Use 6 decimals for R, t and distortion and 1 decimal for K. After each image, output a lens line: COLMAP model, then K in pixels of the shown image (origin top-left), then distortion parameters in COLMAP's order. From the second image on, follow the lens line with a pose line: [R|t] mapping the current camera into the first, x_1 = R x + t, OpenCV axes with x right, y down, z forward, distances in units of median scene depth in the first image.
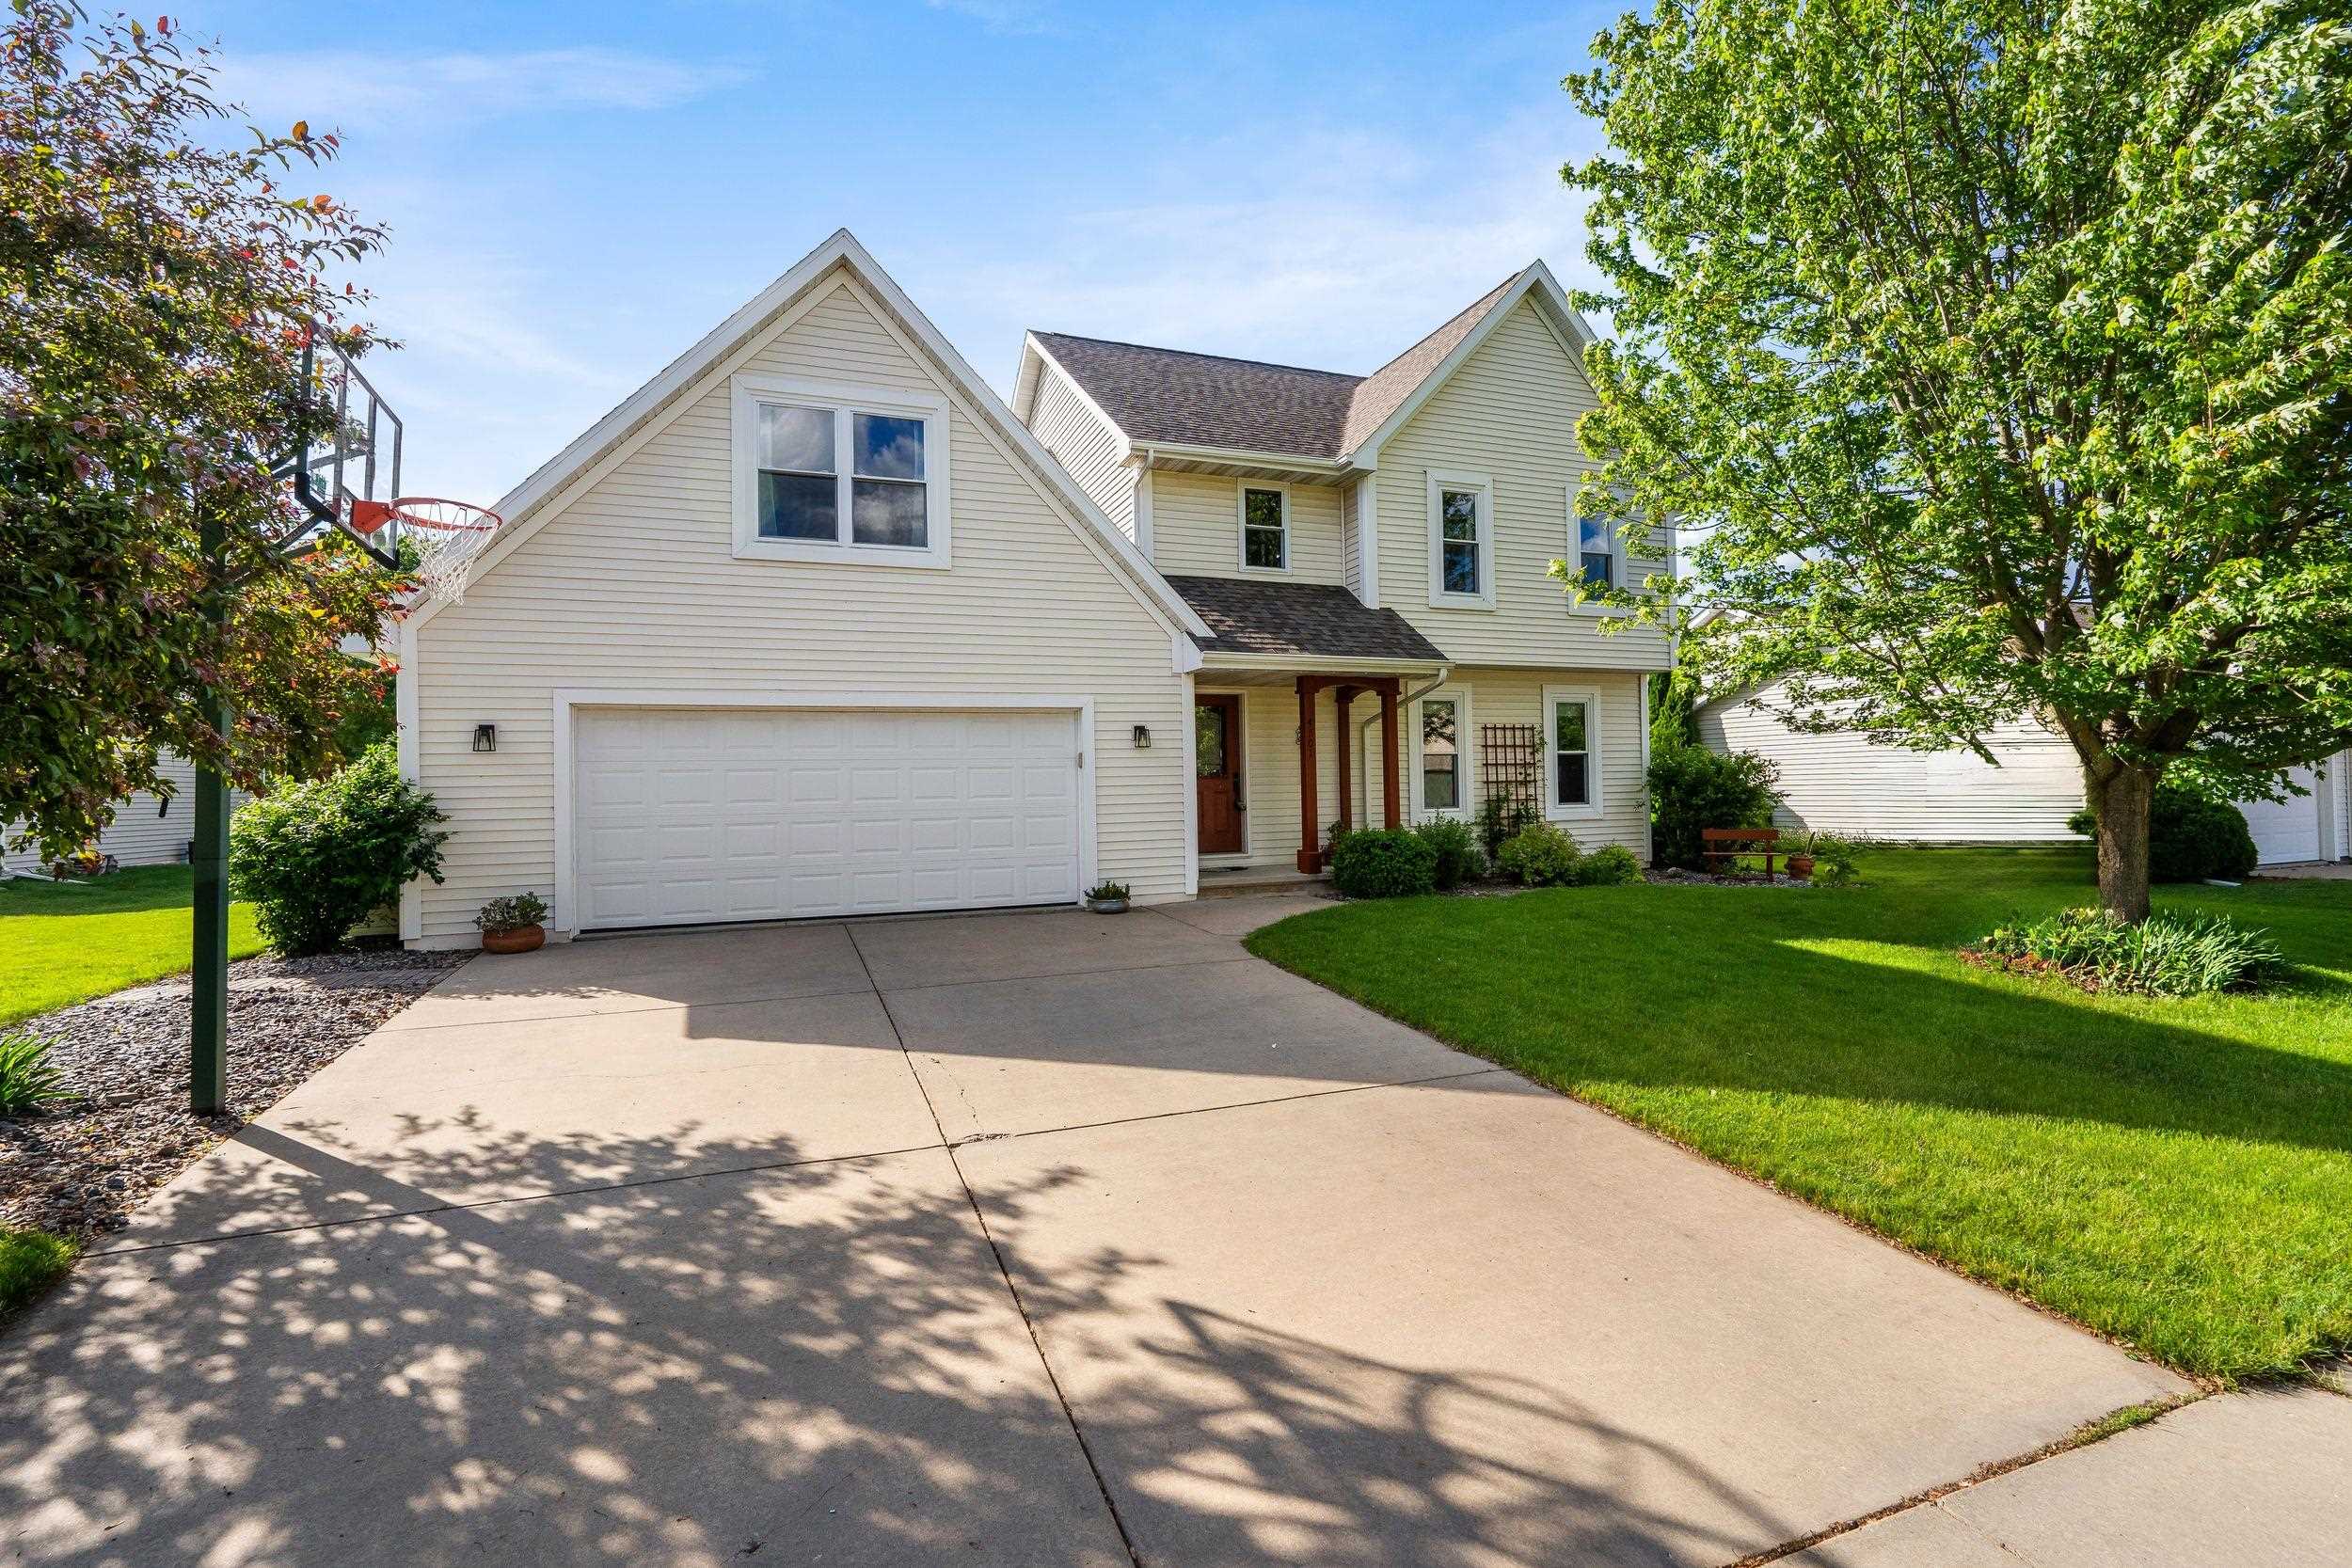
lens RADIAL K [[1071.8, 0, 1188.5], [0, 1071.8, 783.1], [0, 0, 1]] dist [-0.001462, 0.000300]
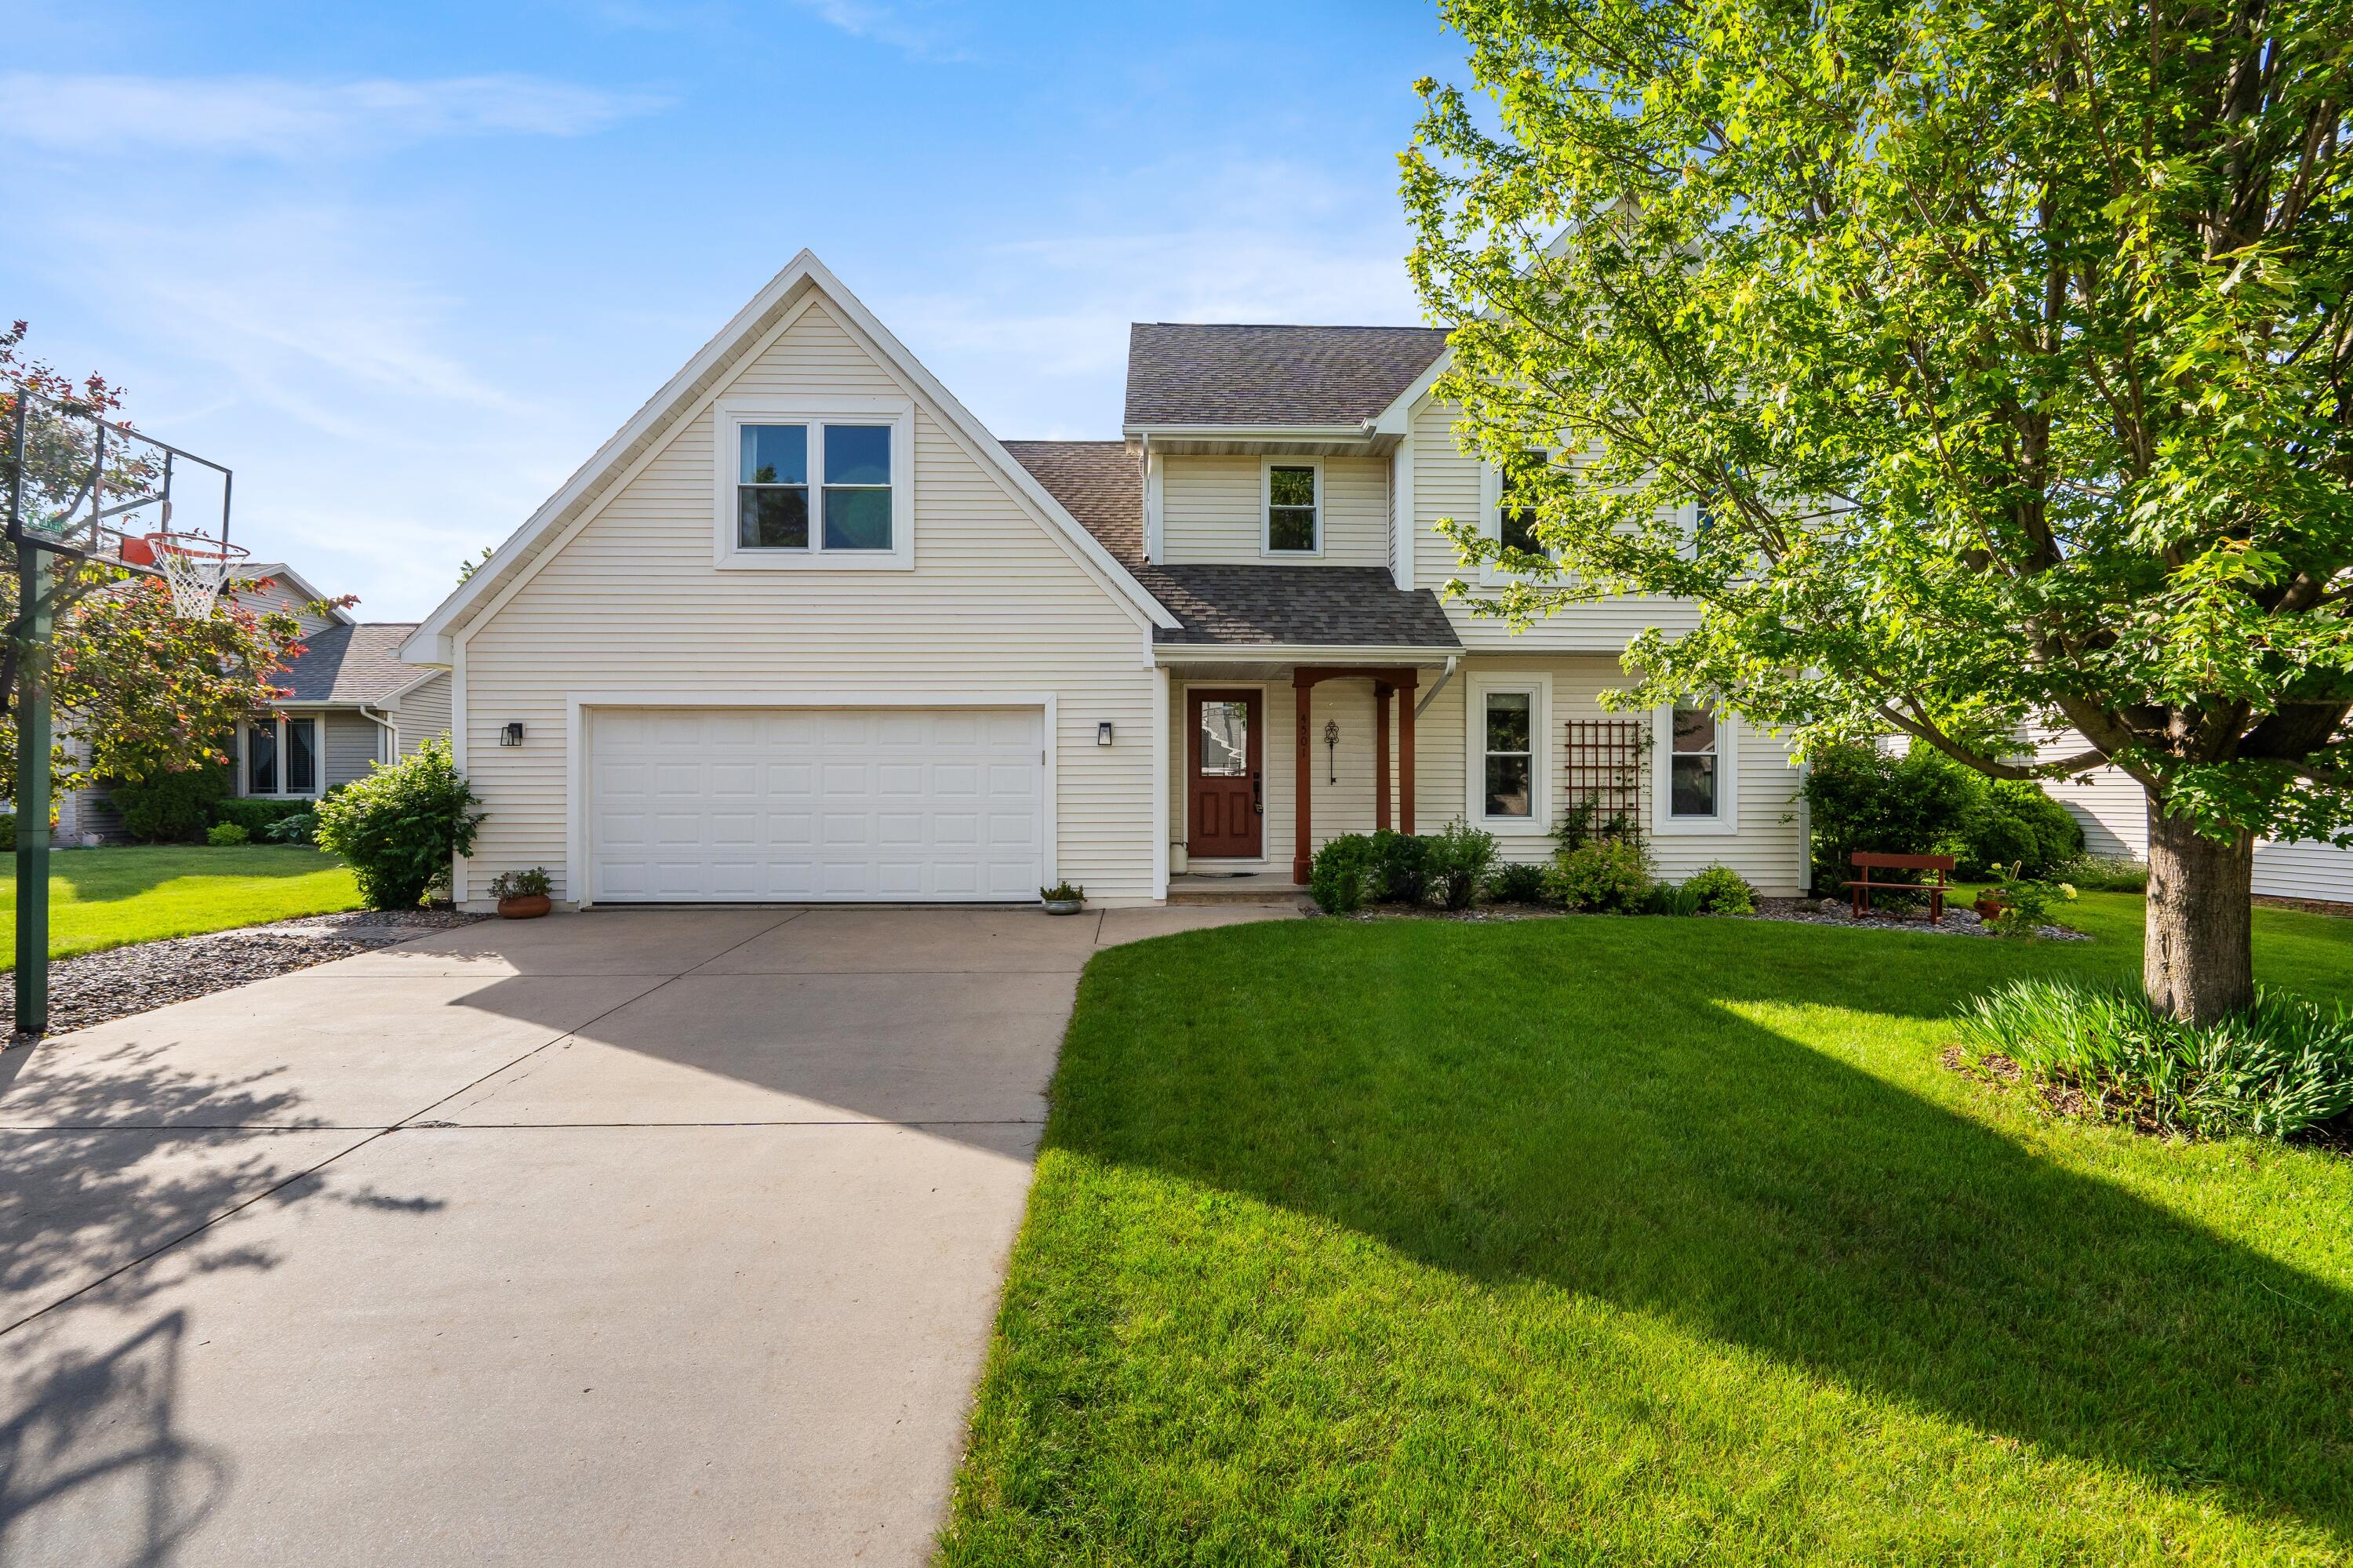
lens RADIAL K [[1069.3, 0, 1181.3], [0, 1069.3, 789.9], [0, 0, 1]] dist [-0.002290, 0.000207]
pose [[0.942026, 0.018984, -0.335002, 0.333552], [-0.016105, 0.999806, 0.011370, -0.004891], [0.335153, -0.005316, 0.942149, 0.113471]]
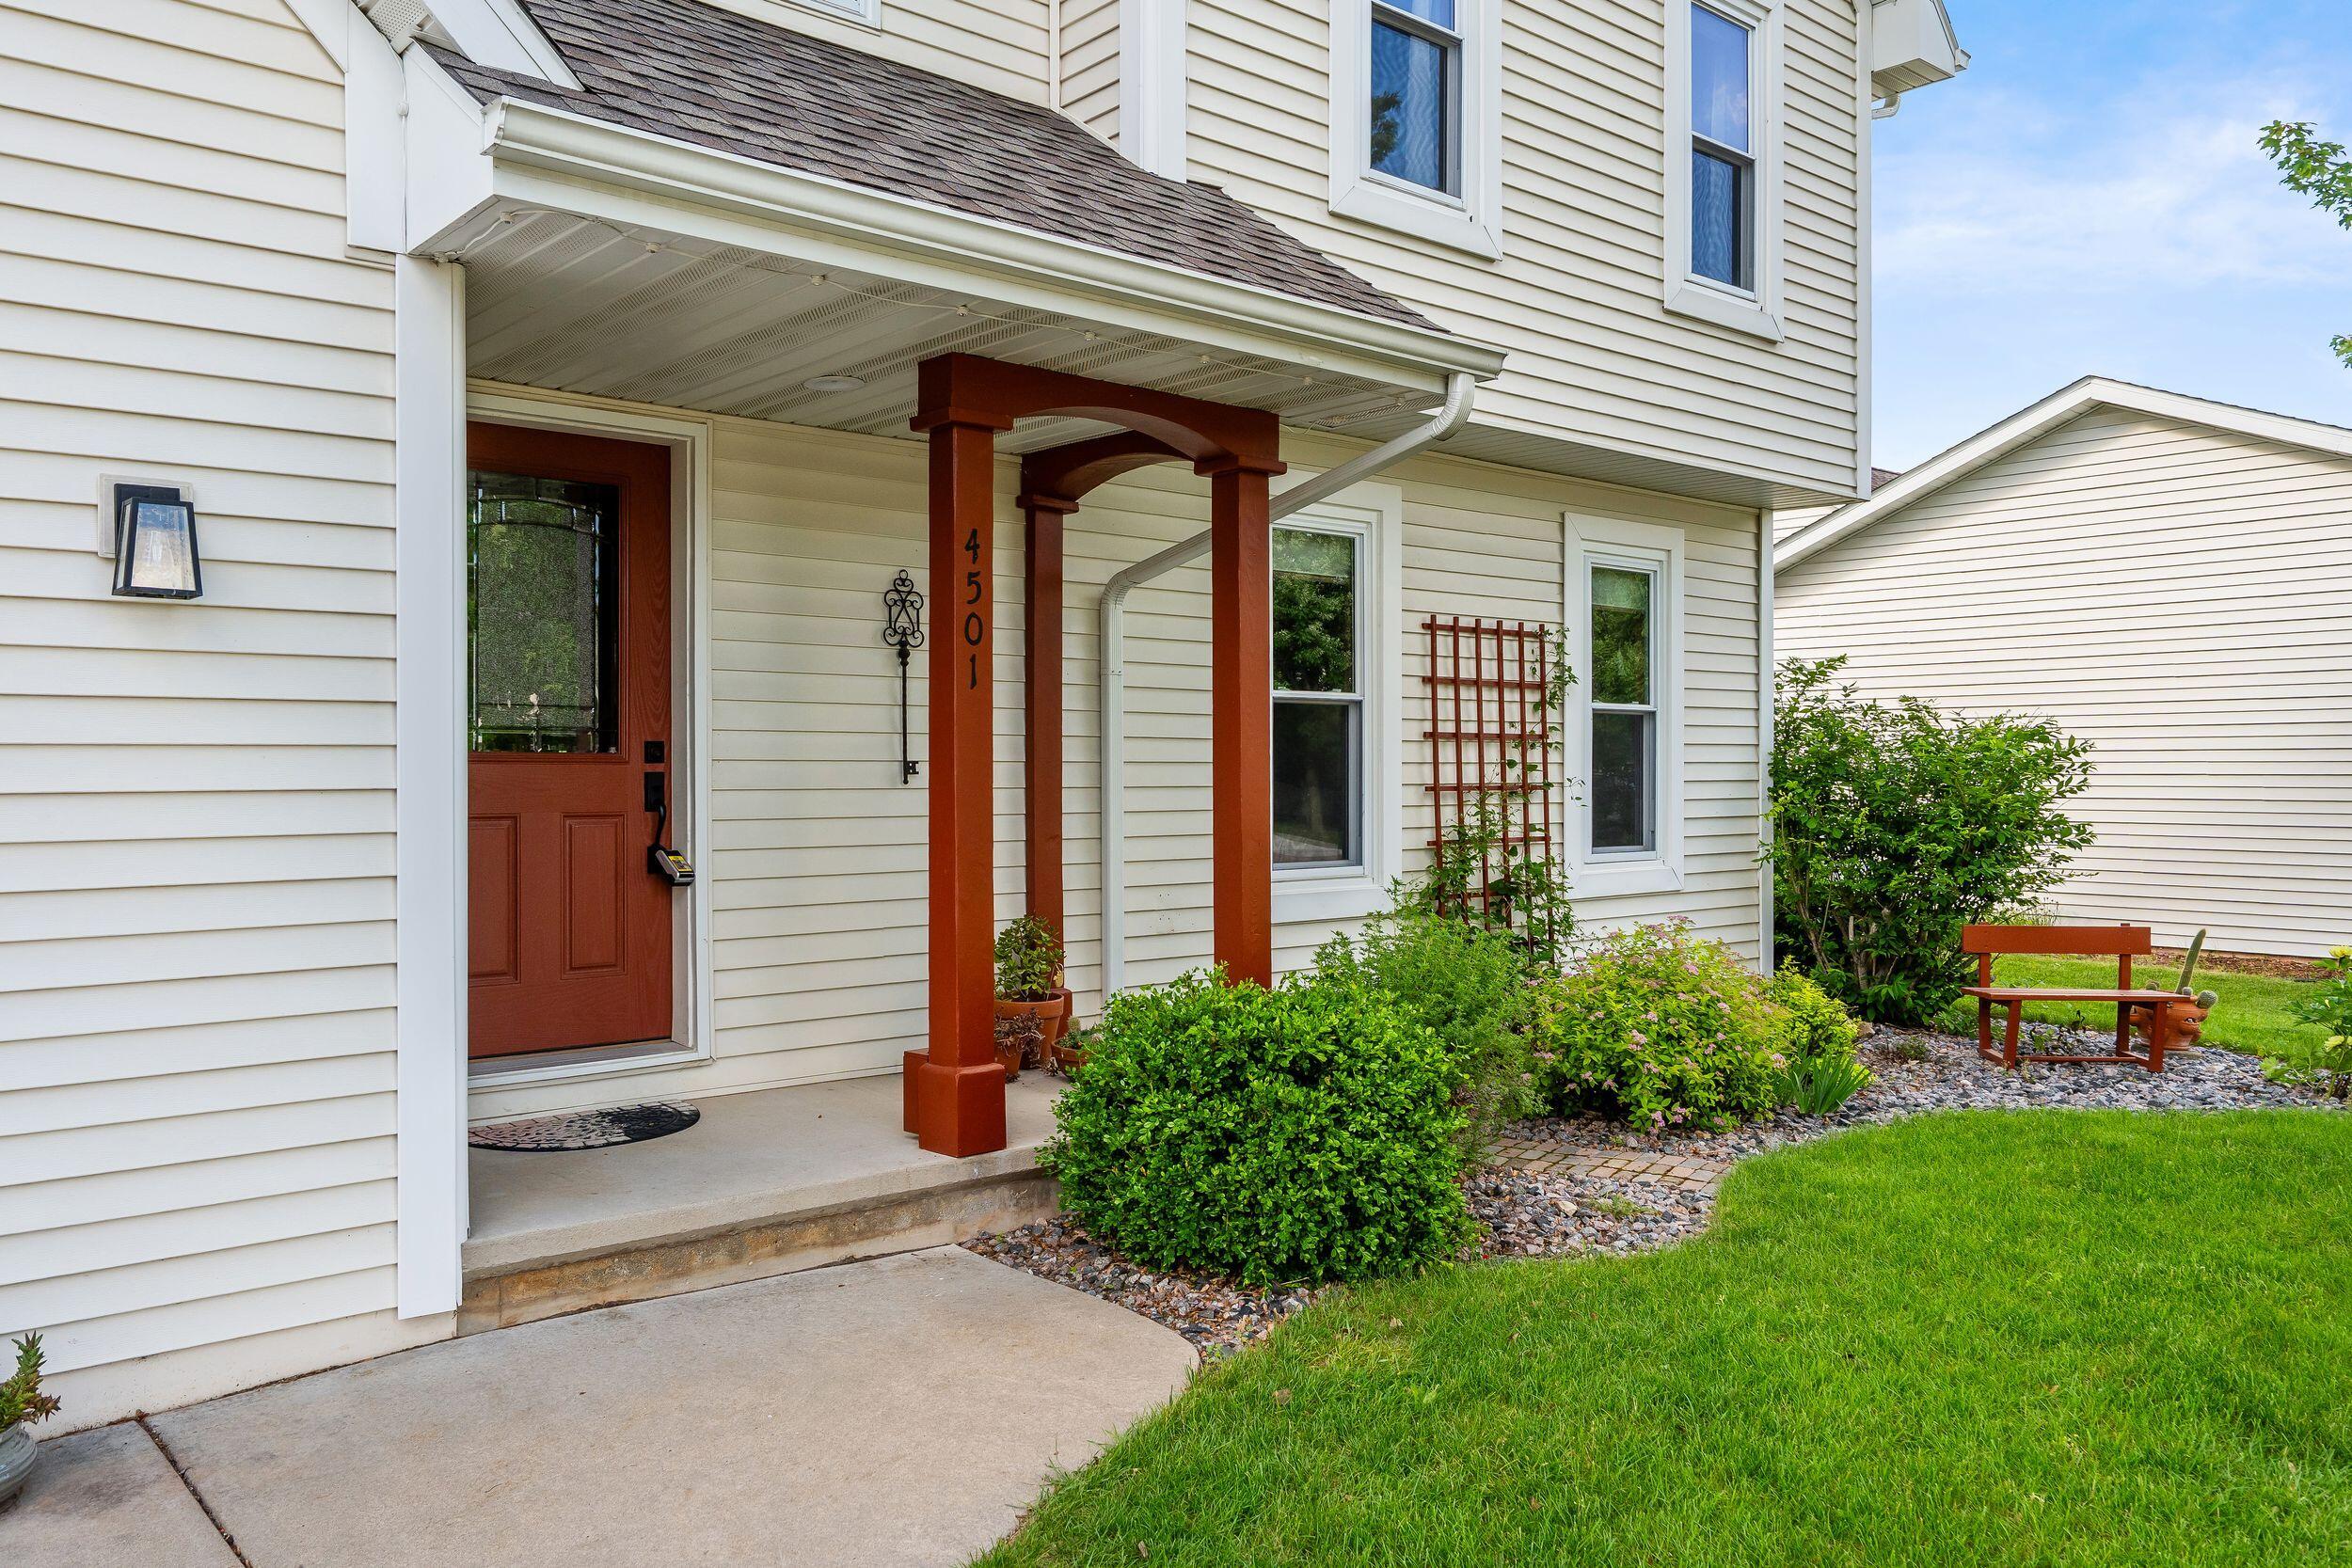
lens RADIAL K [[1784.6, 0, 1218.5], [0, 1784.6, 777.6], [0, 0, 1]] dist [-0.000122, -0.000912]
pose [[0.935044, 0.018254, 0.354062, 0.021587], [-0.020695, 0.999781, 0.003109, -0.005548], [-0.353928, -0.010235, 0.935217, 0.615652]]
